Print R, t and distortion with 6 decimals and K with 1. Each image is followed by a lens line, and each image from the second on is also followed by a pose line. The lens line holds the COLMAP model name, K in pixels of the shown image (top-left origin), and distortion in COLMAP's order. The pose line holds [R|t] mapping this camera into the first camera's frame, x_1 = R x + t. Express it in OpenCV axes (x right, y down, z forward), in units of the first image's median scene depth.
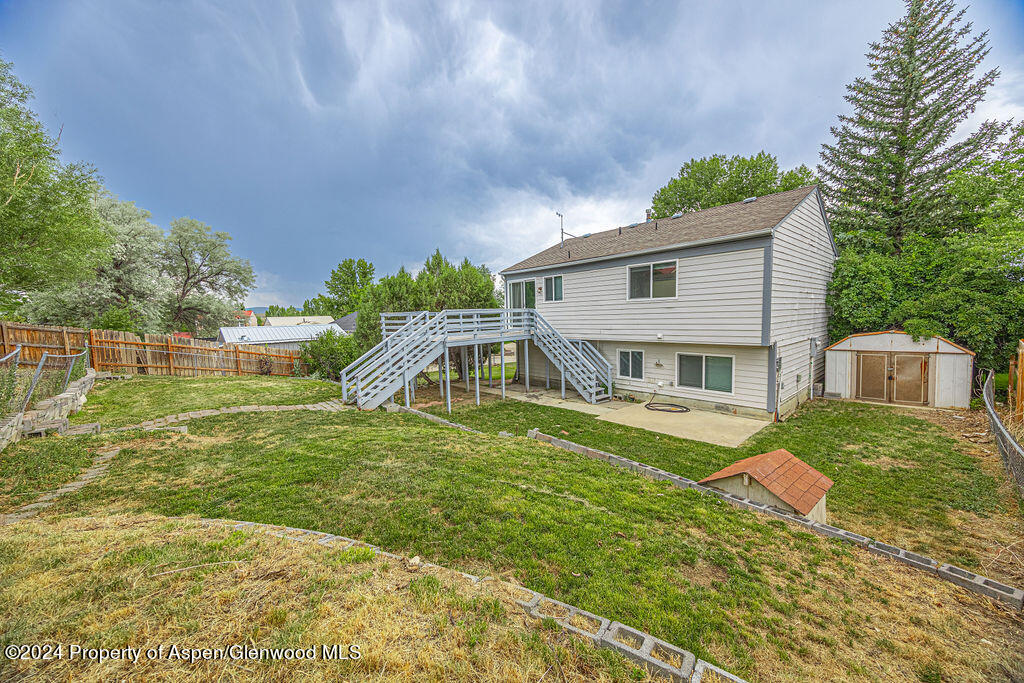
lens RADIAL K [[376.9, 0, 511.7], [0, 376.9, 345.0], [0, 0, 1]] dist [0.037335, -0.005060]
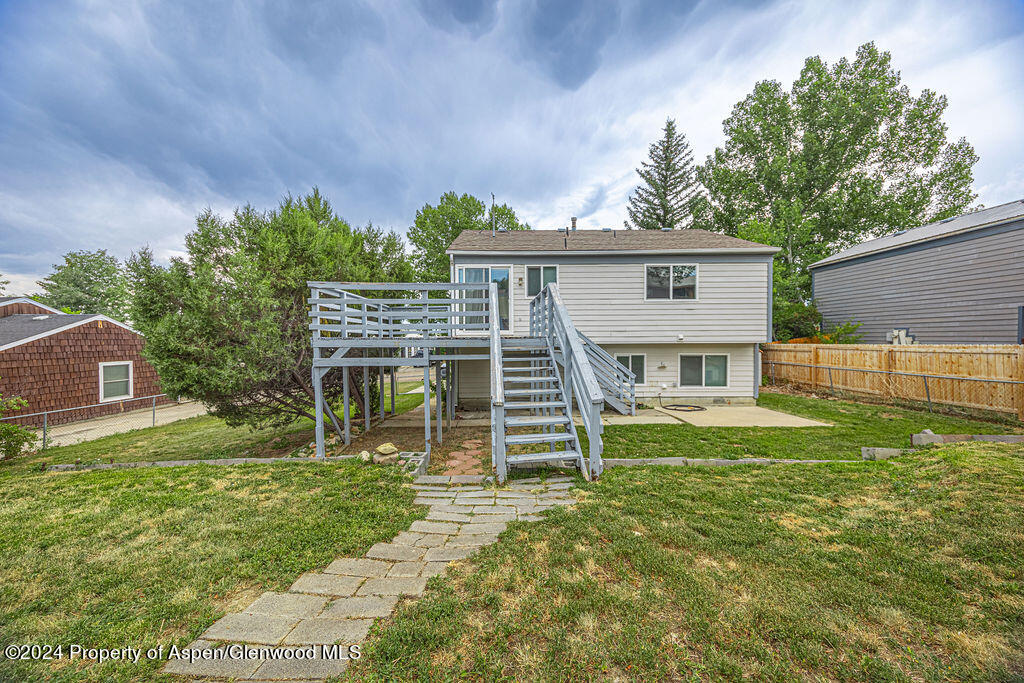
lens RADIAL K [[376.9, 0, 511.7], [0, 376.9, 345.0], [0, 0, 1]] dist [0.037335, -0.005060]
pose [[0.670267, 0.021642, 0.741804, -0.642955], [0.044532, 0.996601, -0.069313, 0.047086], [-0.740783, 0.079492, 0.667025, 0.640070]]
